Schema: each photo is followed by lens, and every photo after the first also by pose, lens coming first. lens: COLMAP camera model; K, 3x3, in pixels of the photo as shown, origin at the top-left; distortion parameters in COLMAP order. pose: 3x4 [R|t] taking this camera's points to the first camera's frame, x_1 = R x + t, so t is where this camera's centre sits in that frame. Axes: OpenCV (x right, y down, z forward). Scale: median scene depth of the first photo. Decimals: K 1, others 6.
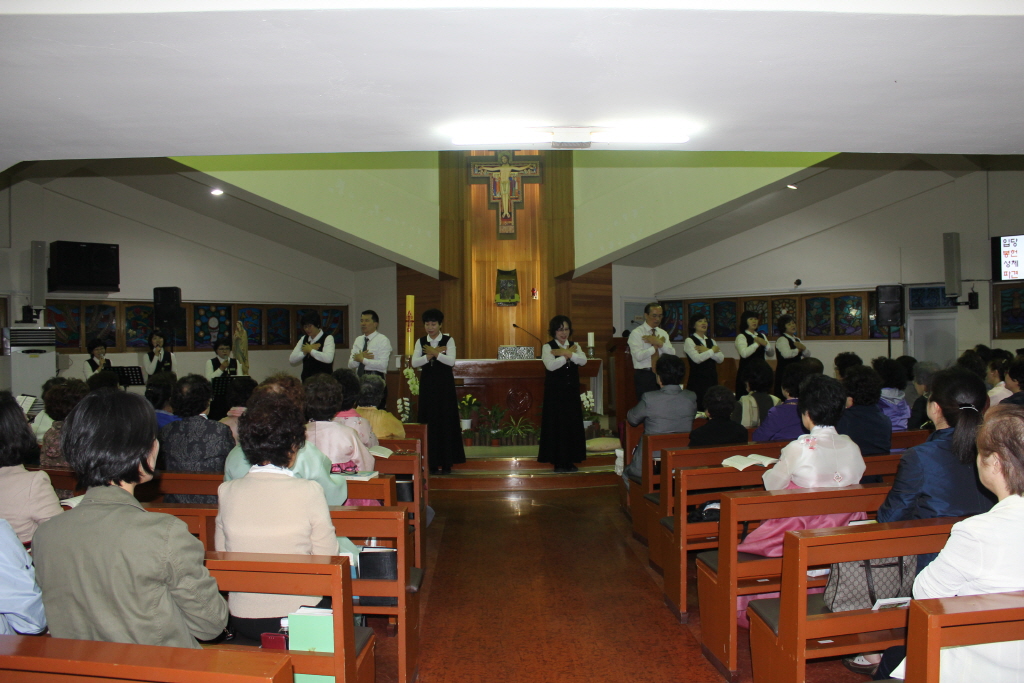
lens RADIAL K [[882.7, 0, 527.8], [0, 882.7, 343.1], [0, 0, 1]] dist [-0.097175, 0.004518]
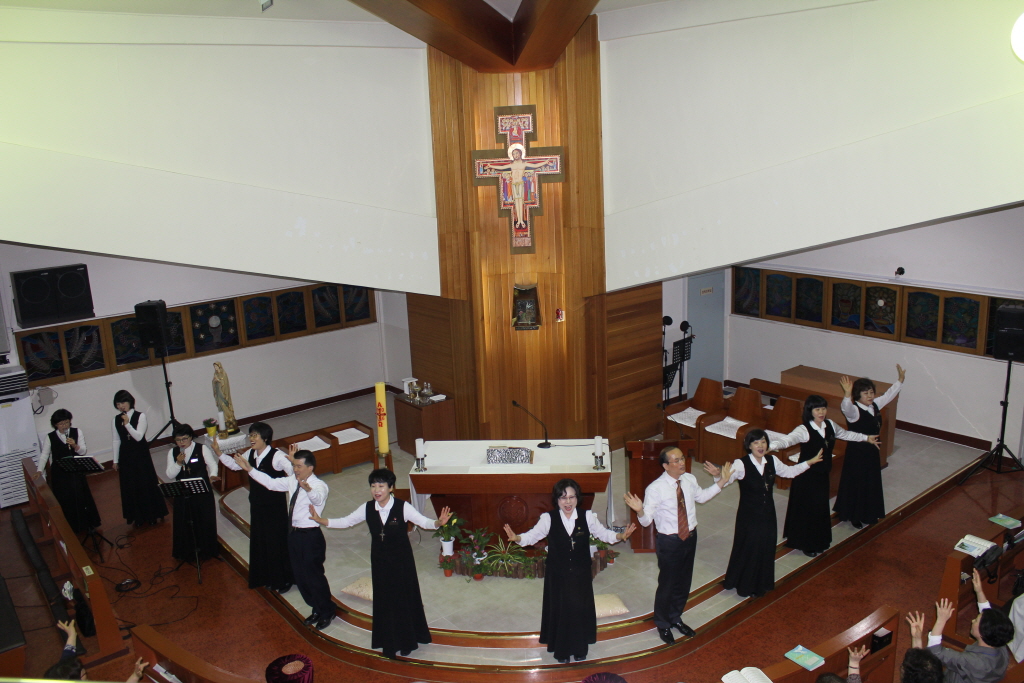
lens RADIAL K [[860.7, 0, 512.0], [0, 860.7, 341.5], [0, 0, 1]] dist [-0.006576, -0.199171]
pose [[0.988608, 0.000113, -0.150511, 0.085866], [0.035648, 0.971370, 0.234880, -0.225162], [0.146229, -0.237570, 0.960301, 0.212223]]
